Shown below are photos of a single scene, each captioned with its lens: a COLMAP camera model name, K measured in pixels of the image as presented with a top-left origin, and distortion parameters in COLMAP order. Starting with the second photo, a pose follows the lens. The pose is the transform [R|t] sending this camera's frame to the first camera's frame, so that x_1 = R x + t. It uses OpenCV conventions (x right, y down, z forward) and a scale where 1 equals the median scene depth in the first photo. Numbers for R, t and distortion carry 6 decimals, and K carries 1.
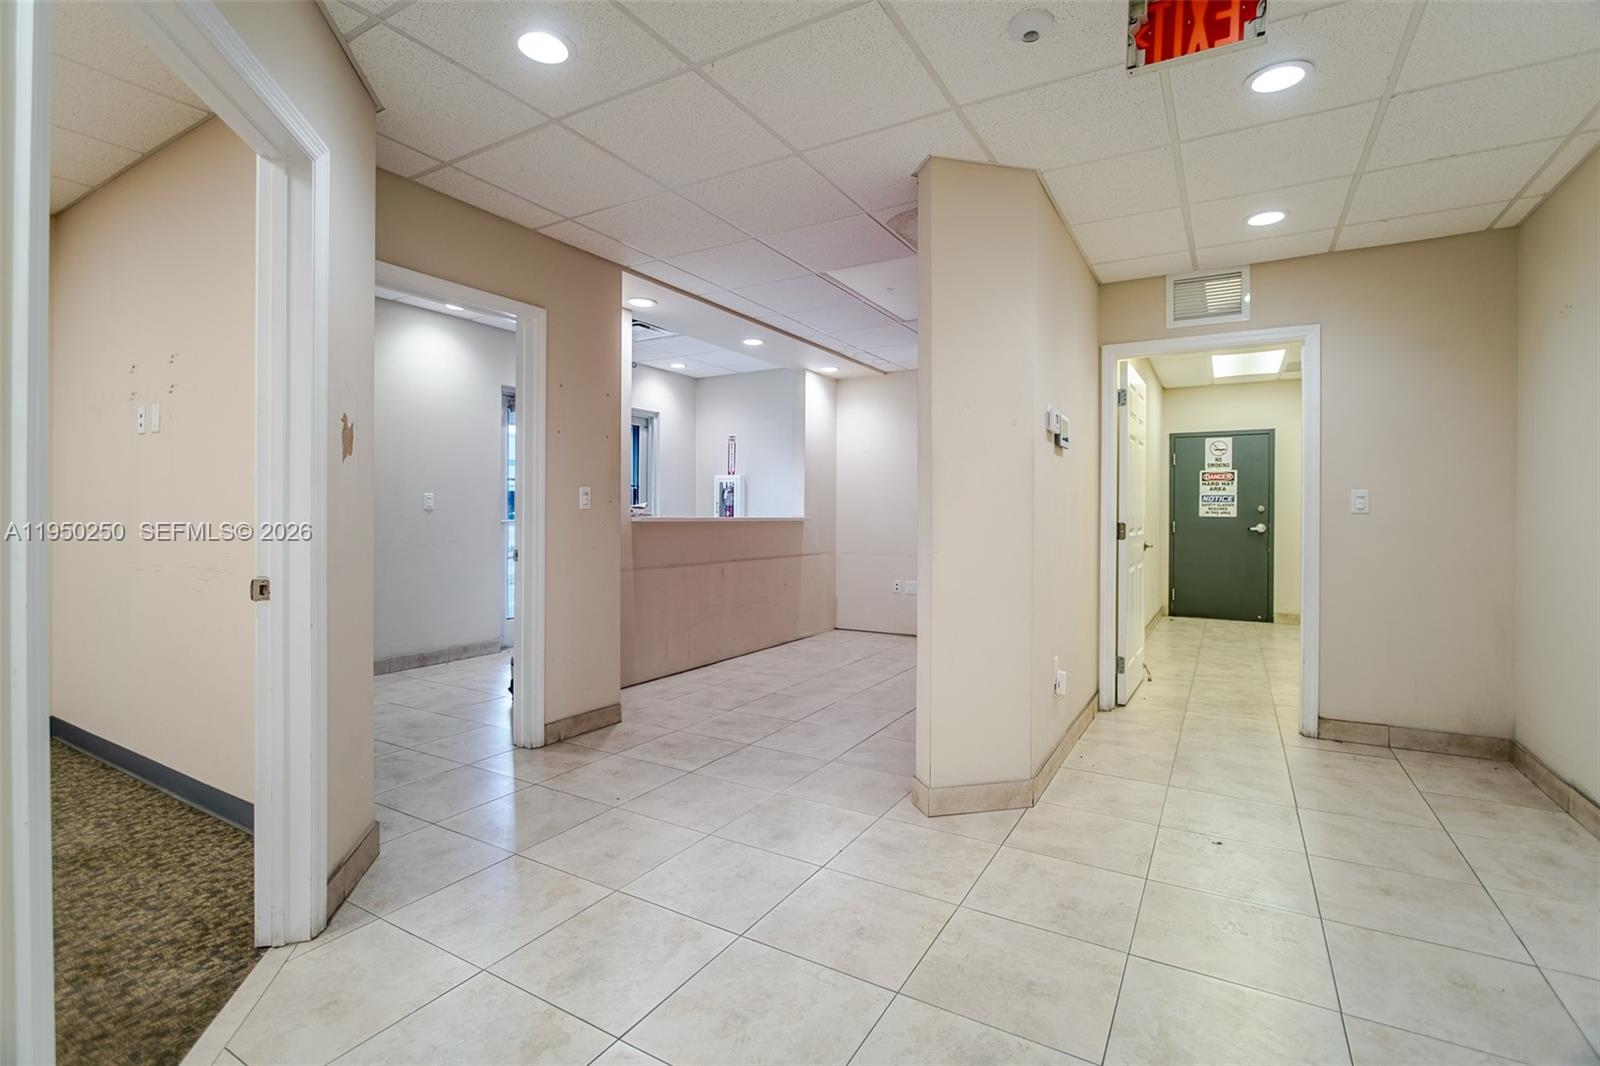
lens RADIAL K [[722.0, 0, 802.1], [0, 722.0, 515.2], [0, 0, 1]] dist [-0.019263, 0.001485]
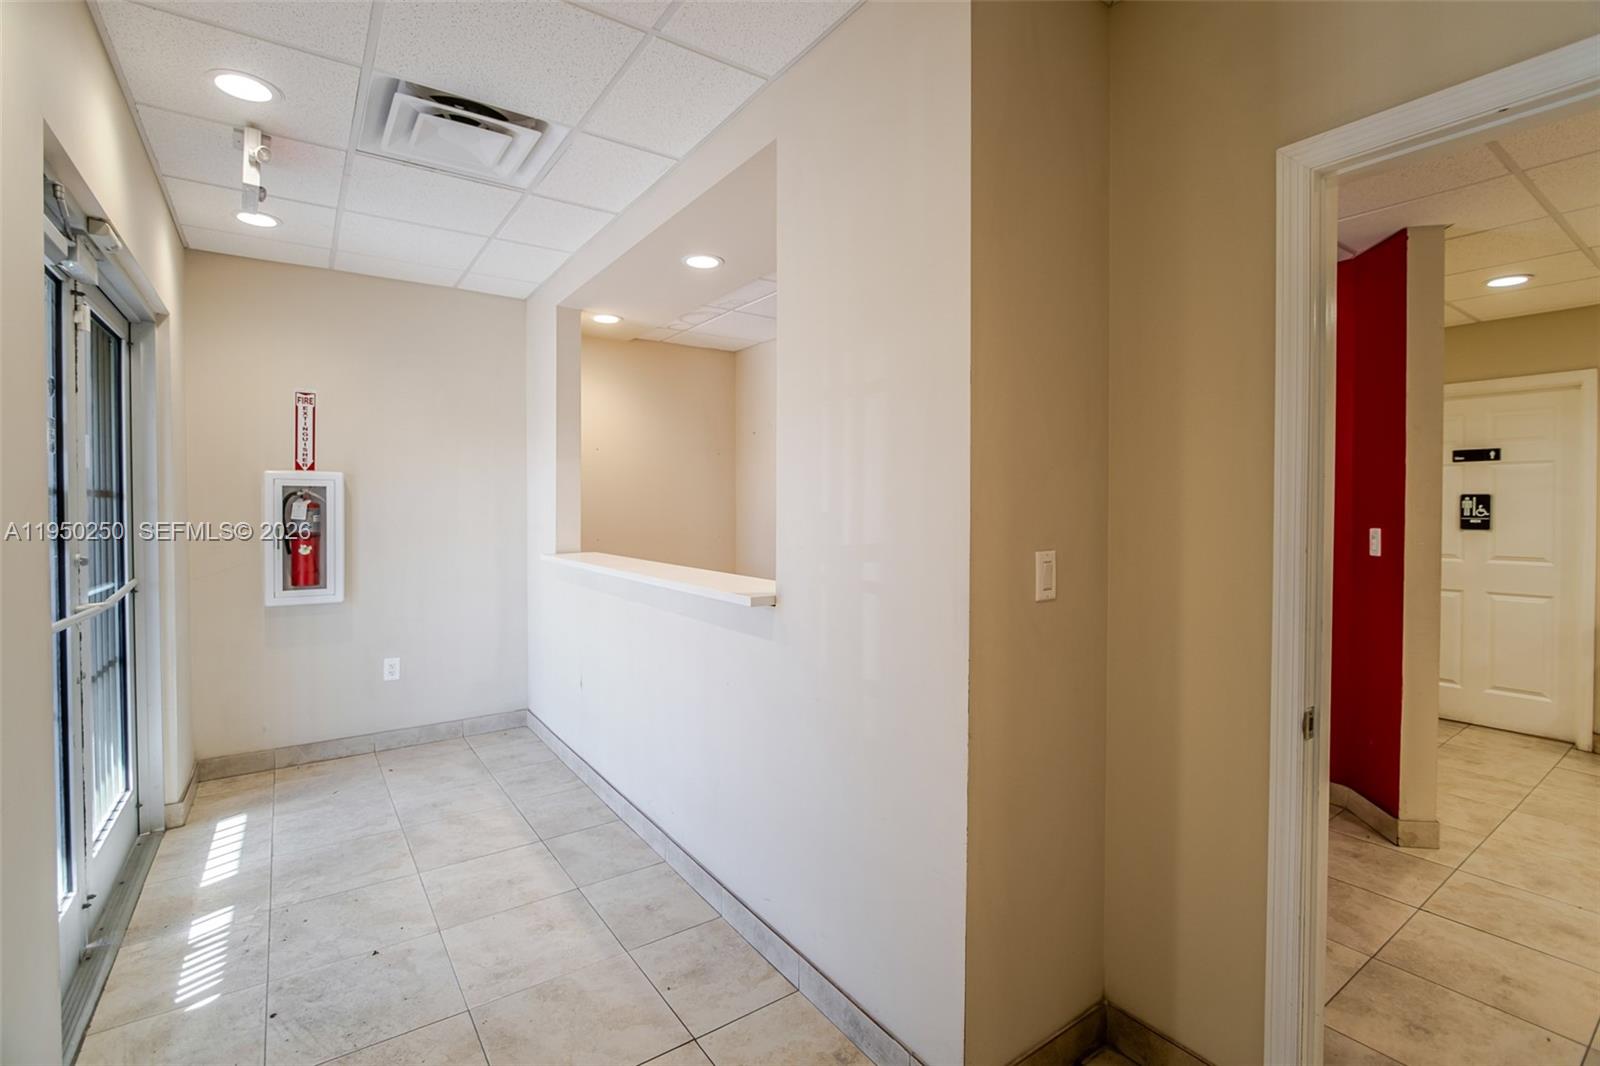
lens RADIAL K [[707.6, 0, 798.8], [0, 707.6, 515.5], [0, 0, 1]] dist [-0.010025, 0.000868]
pose [[0.414098, -0.025892, 0.909864, -0.466135], [0.000934, 0.999607, 0.028021, -0.044822], [-0.910232, -0.010754, 0.413959, 0.573532]]
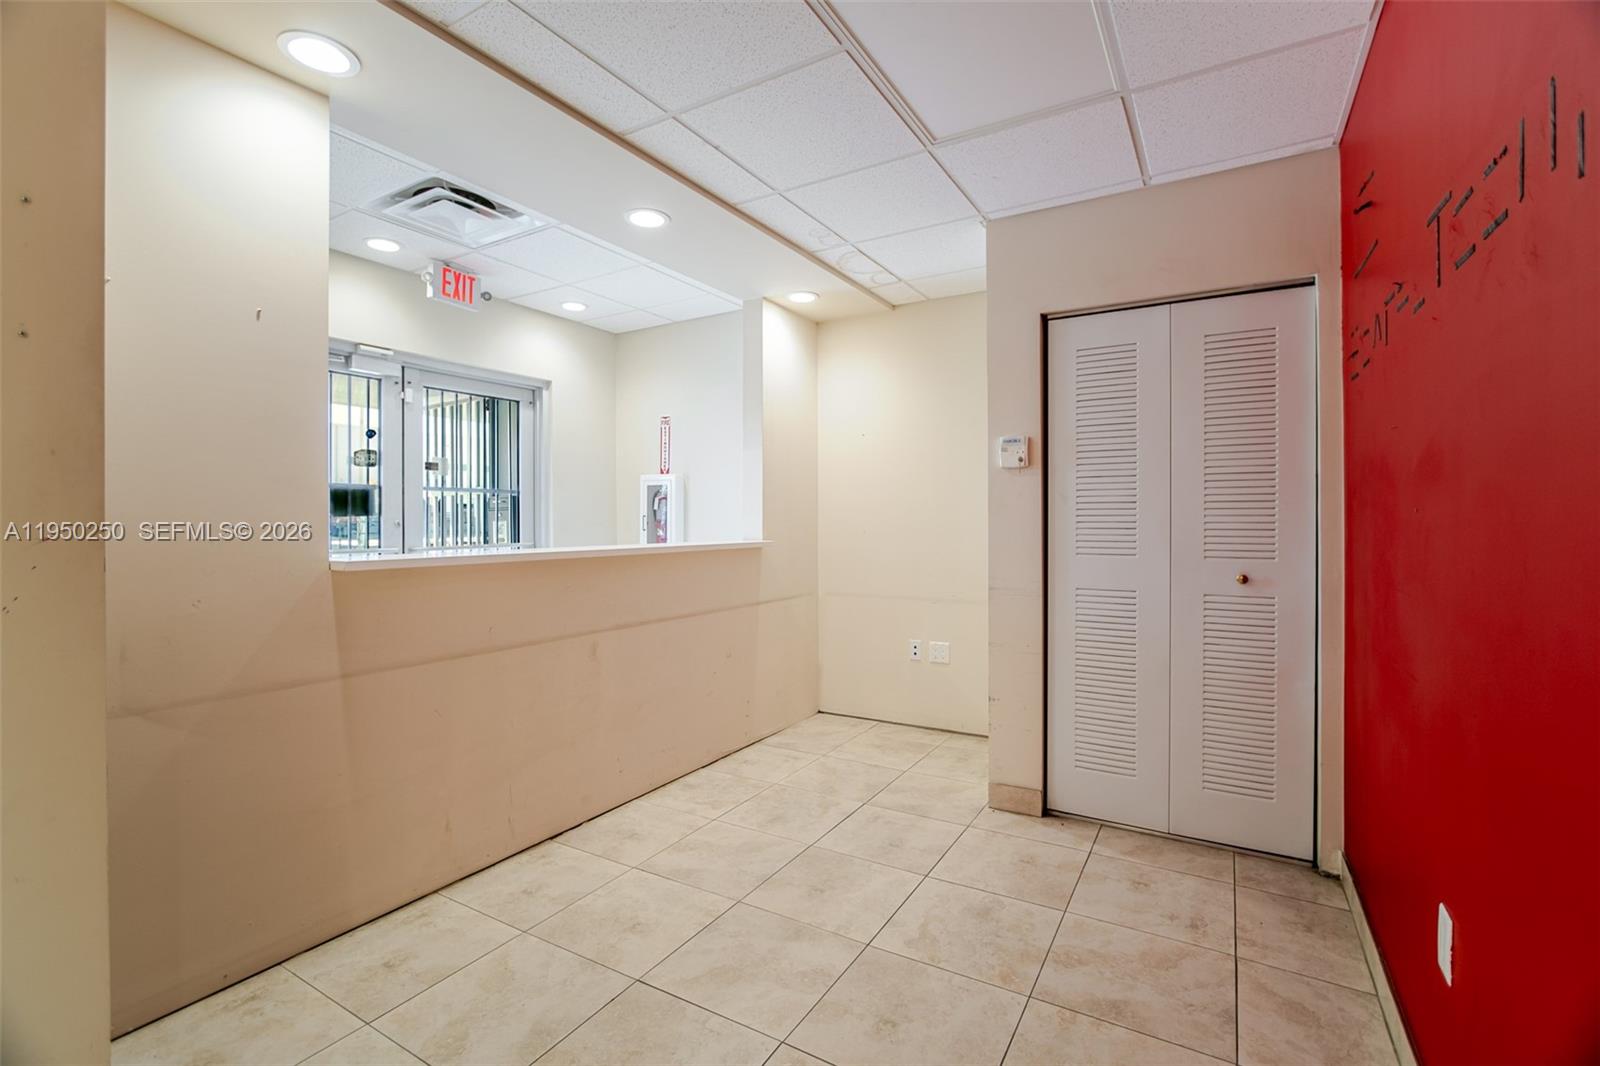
lens RADIAL K [[722.0, 0, 802.1], [0, 722.0, 515.2], [0, 0, 1]] dist [-0.019263, 0.001485]
pose [[0.999954, -0.007609, -0.005835, 0.039312], [0.007564, 0.999941, -0.007802, -0.013446], [0.005894, 0.007758, 0.999953, 0.384732]]
